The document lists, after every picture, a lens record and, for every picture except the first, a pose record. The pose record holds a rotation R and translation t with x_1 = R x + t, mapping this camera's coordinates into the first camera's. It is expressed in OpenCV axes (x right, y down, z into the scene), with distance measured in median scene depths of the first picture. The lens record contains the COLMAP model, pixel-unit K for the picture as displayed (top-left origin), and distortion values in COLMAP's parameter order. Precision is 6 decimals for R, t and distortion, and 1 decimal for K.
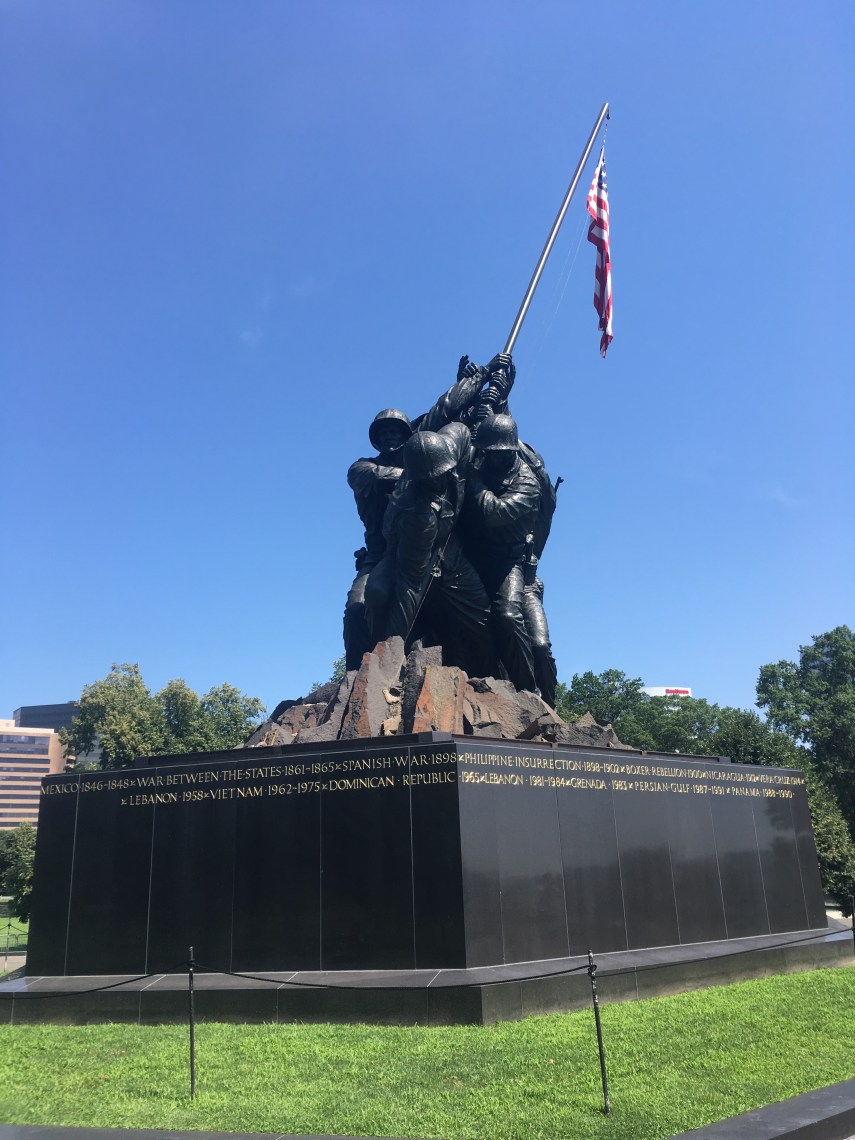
lens RADIAL K [[998.4, 0, 427.7], [0, 998.4, 586.9], [0, 0, 1]] dist [0.102607, 0.003171]
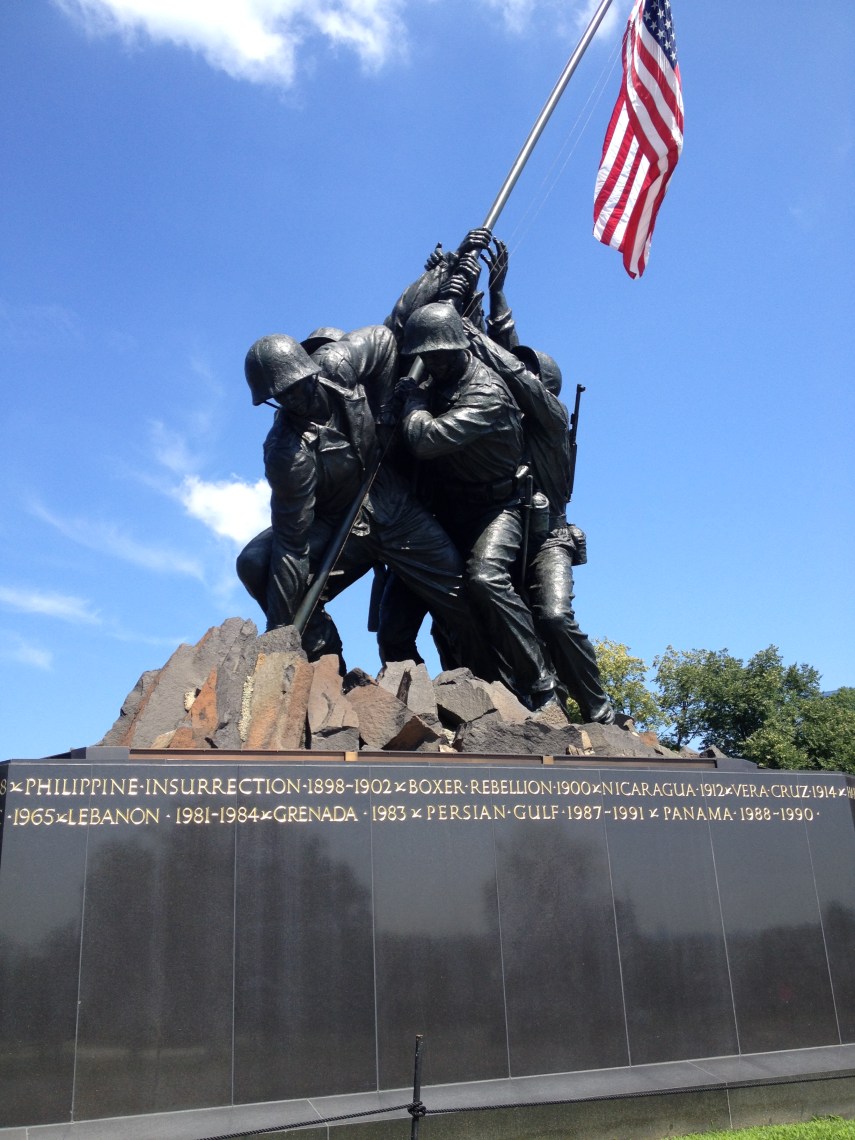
lens RADIAL K [[1088.3, 0, 427.5], [0, 1088.3, 570.0], [0, 0, 1]] dist [0.170879, -0.222081]
pose [[0.944720, -0.108487, -0.309410, 0.324774], [0.099944, 0.994047, -0.043377, 0.059131], [0.312274, 0.010056, 0.949939, 0.269844]]
